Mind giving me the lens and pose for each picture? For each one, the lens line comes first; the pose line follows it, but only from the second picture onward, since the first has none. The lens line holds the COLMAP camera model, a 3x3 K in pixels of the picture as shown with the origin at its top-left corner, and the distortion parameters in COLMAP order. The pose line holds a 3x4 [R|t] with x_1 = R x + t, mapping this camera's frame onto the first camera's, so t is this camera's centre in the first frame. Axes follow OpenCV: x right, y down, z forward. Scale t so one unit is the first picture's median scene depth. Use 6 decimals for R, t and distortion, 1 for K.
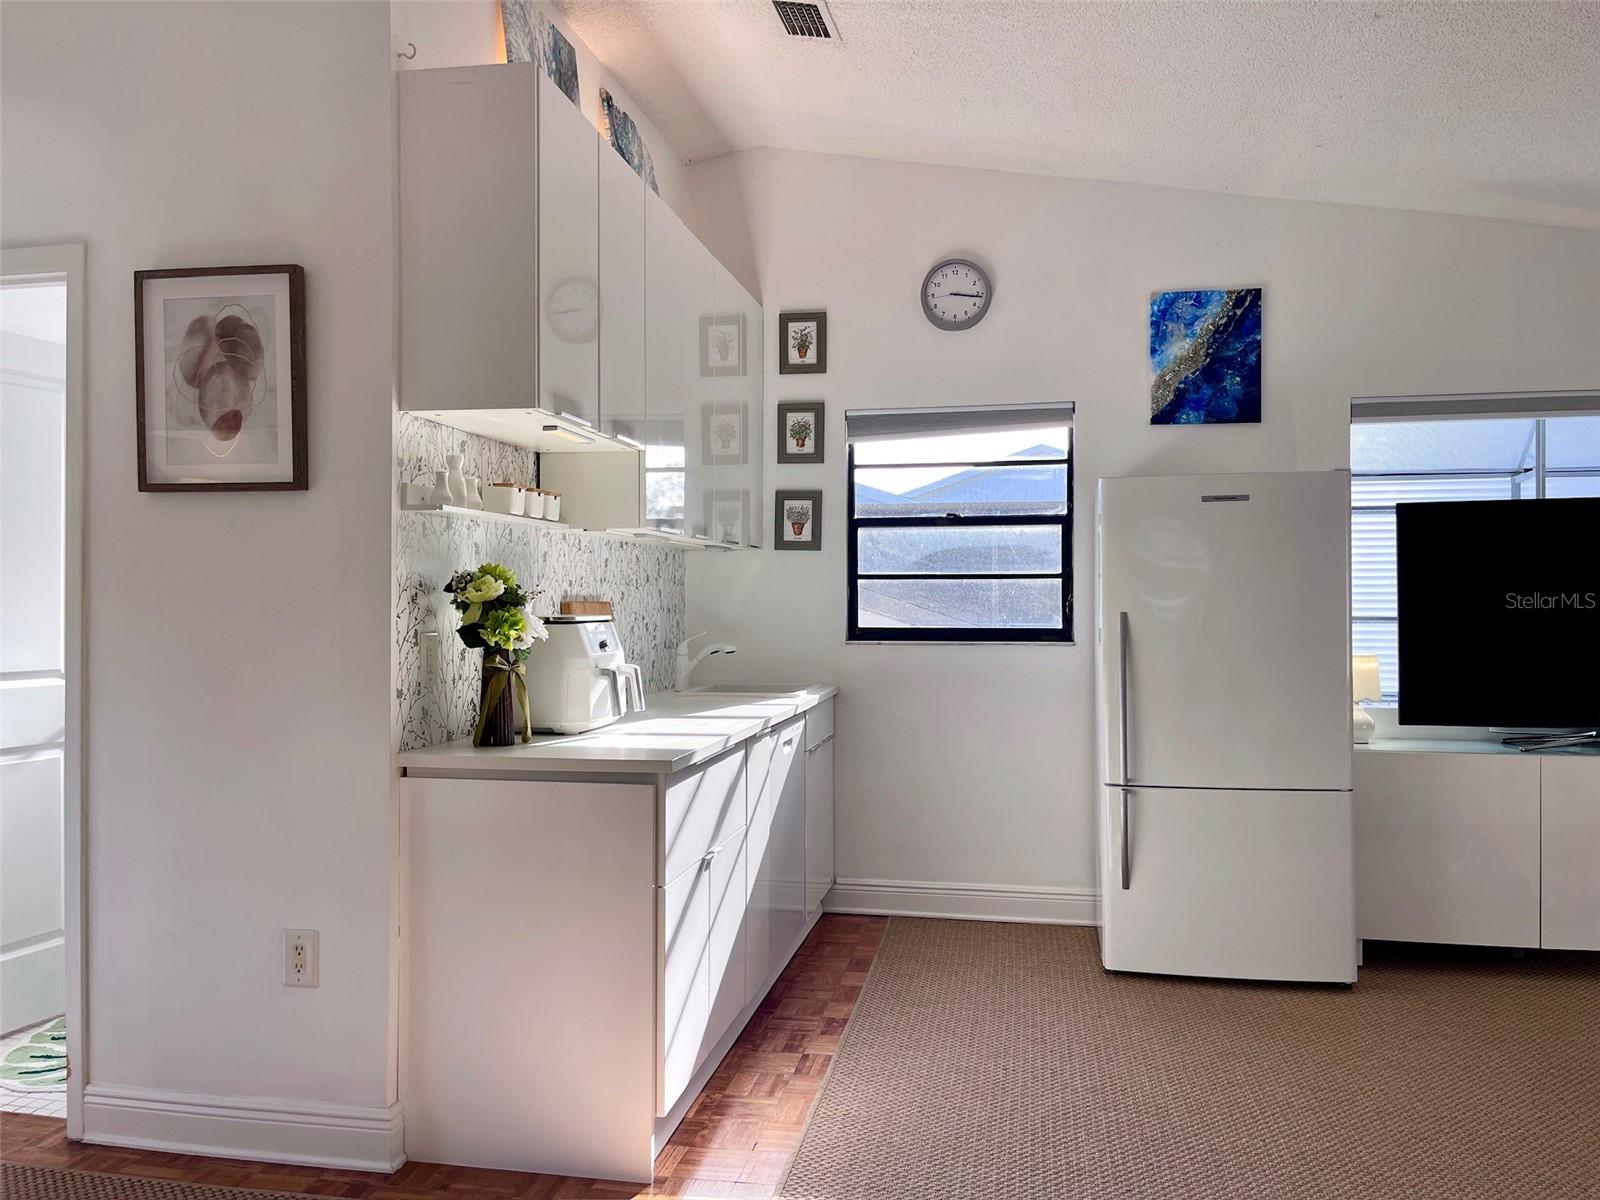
lens RADIAL K [[1206.5, 0, 802.8], [0, 1206.5, 608.2], [0, 0, 1]] dist [0.021007, -0.000595]
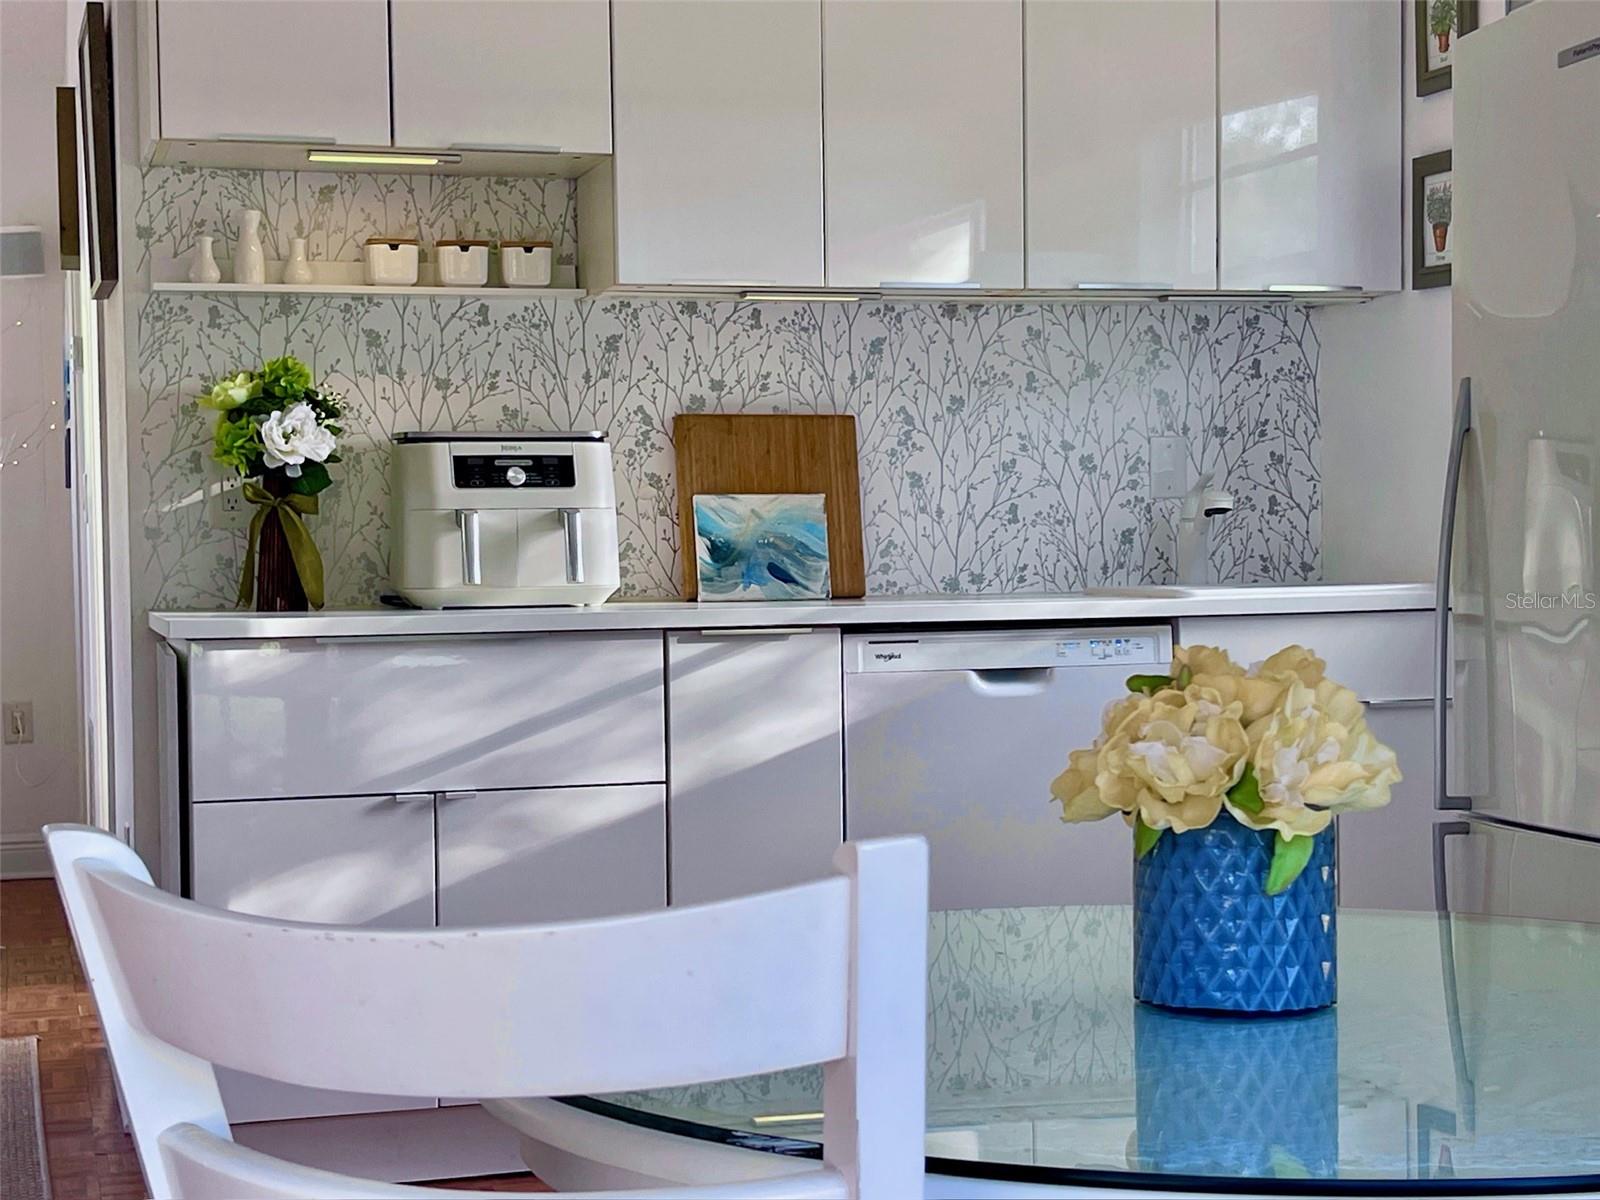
lens RADIAL K [[2632.1, 0, 790.9], [0, 2632.1, 626.8], [0, 0, 1]] dist [0.115964, -0.085193]
pose [[0.454051, 0.024008, -0.890652, 0.944124], [0.008467, 0.999475, 0.031258, 0.056123], [0.890935, -0.021734, 0.453610, 0.410510]]
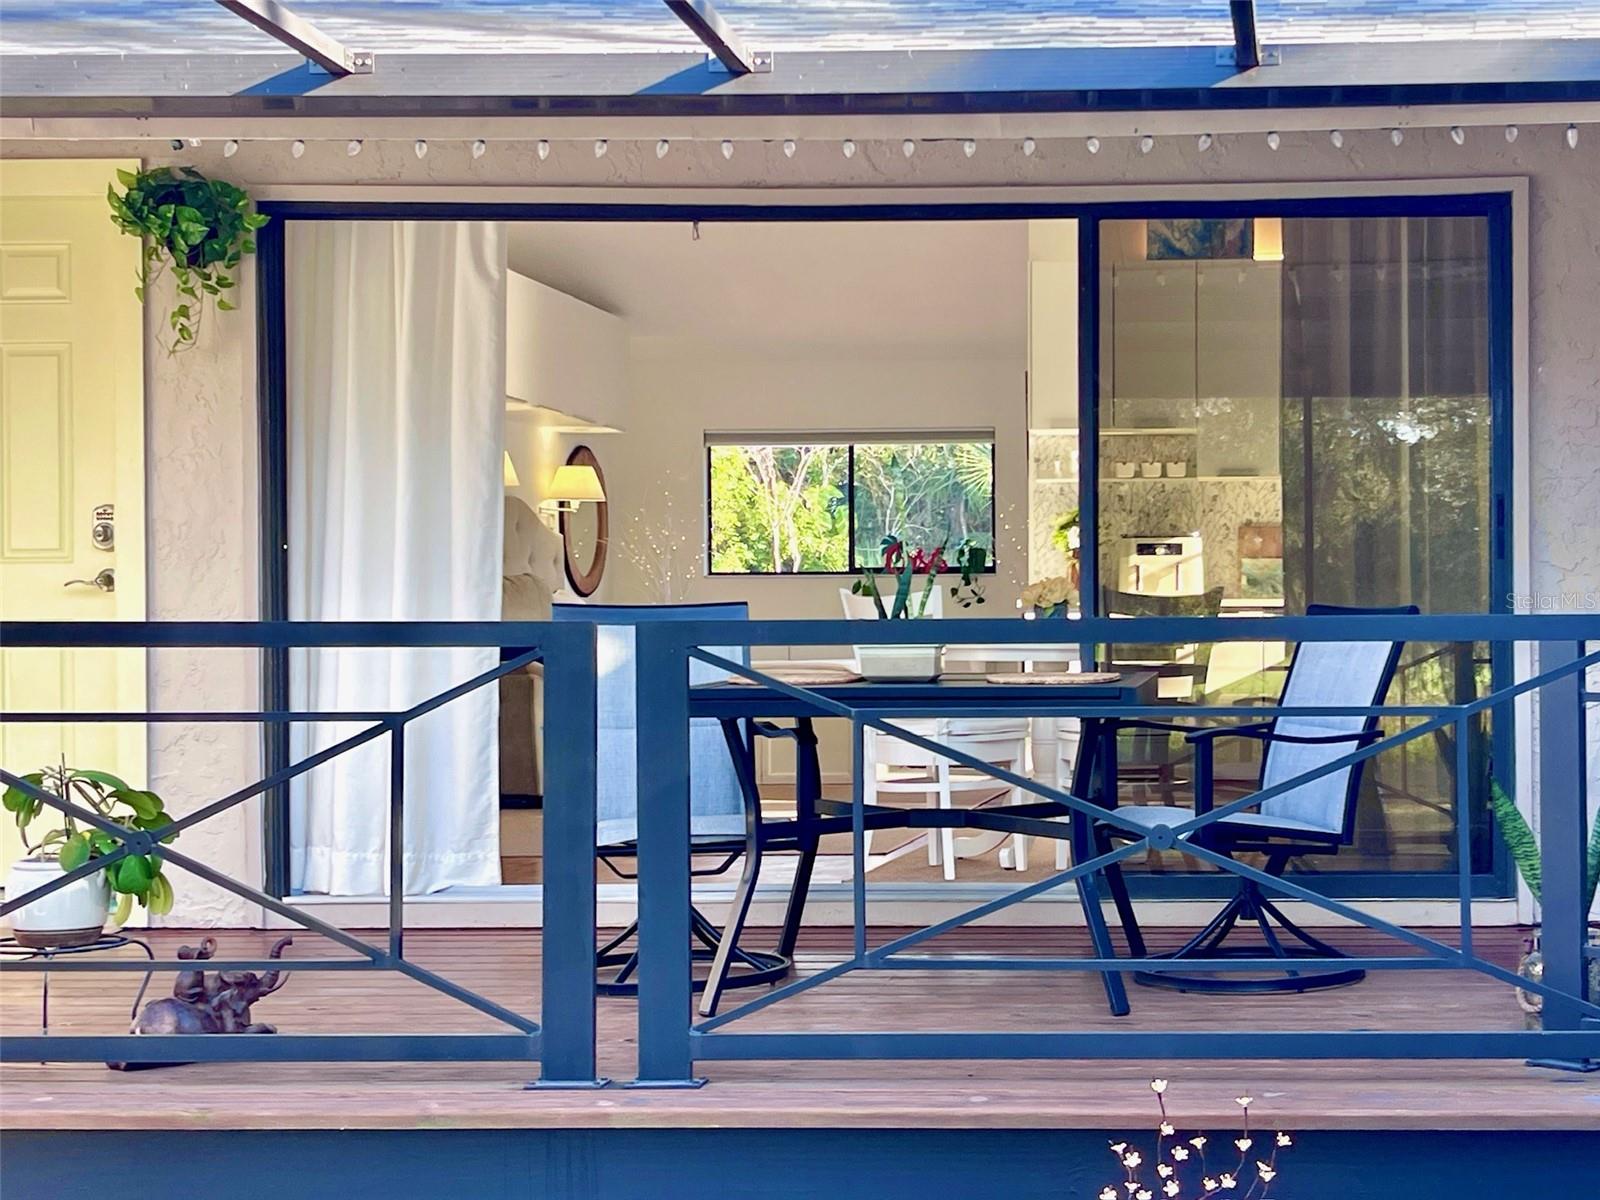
lens RADIAL K [[2739.1, 0, 800.0], [0, 2739.1, 600.0], [0, 0, 1]] dist [-0.508836, 0.000206]
pose [[-0.025125, -0.012123, -0.999611, 2.961881], [-0.004212, 0.999919, -0.012021, 0.120113], [0.999675, 0.003909, -0.025174, 0.494358]]
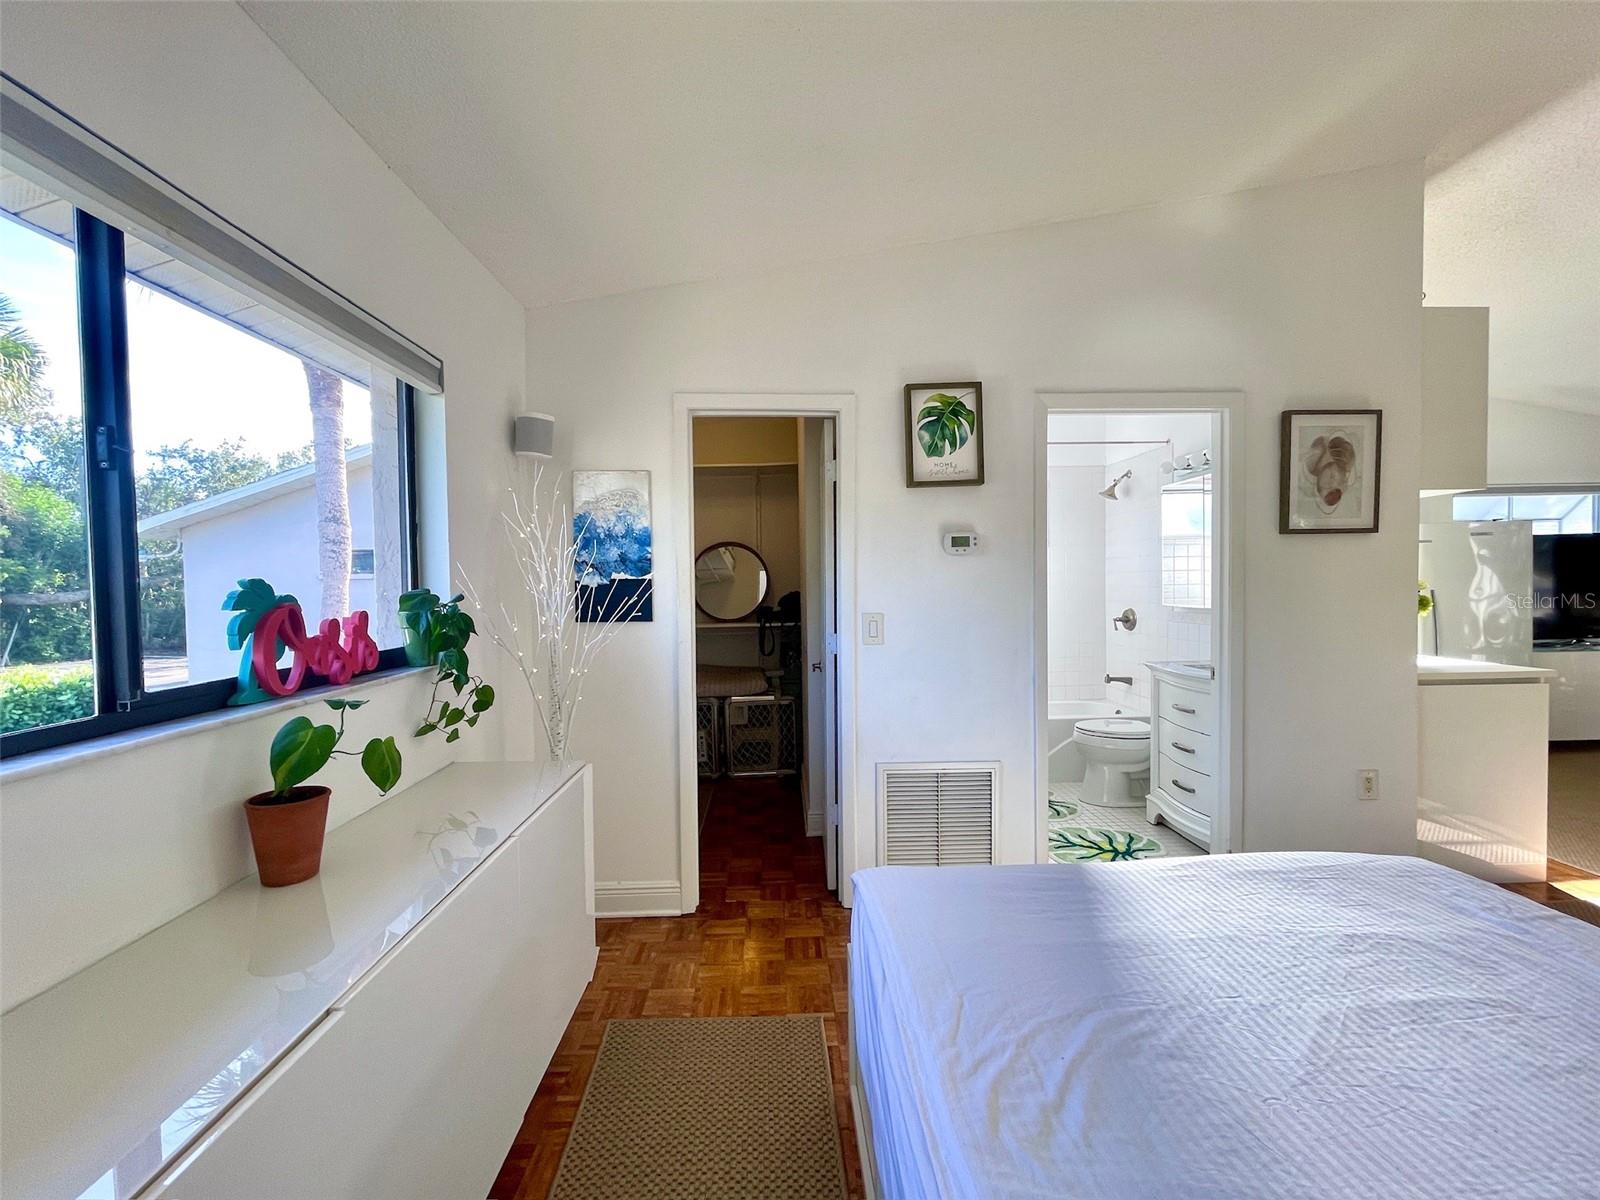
lens RADIAL K [[671.7, 0, 795.4], [0, 671.7, 597.5], [0, 0, 1]] dist [-0.000922, -0.000089]
pose [[0.976920, -0.021298, 0.212543, -1.023235], [0.018347, 0.999706, 0.015850, -0.022090], [-0.212818, -0.011585, 0.977023, 0.132743]]
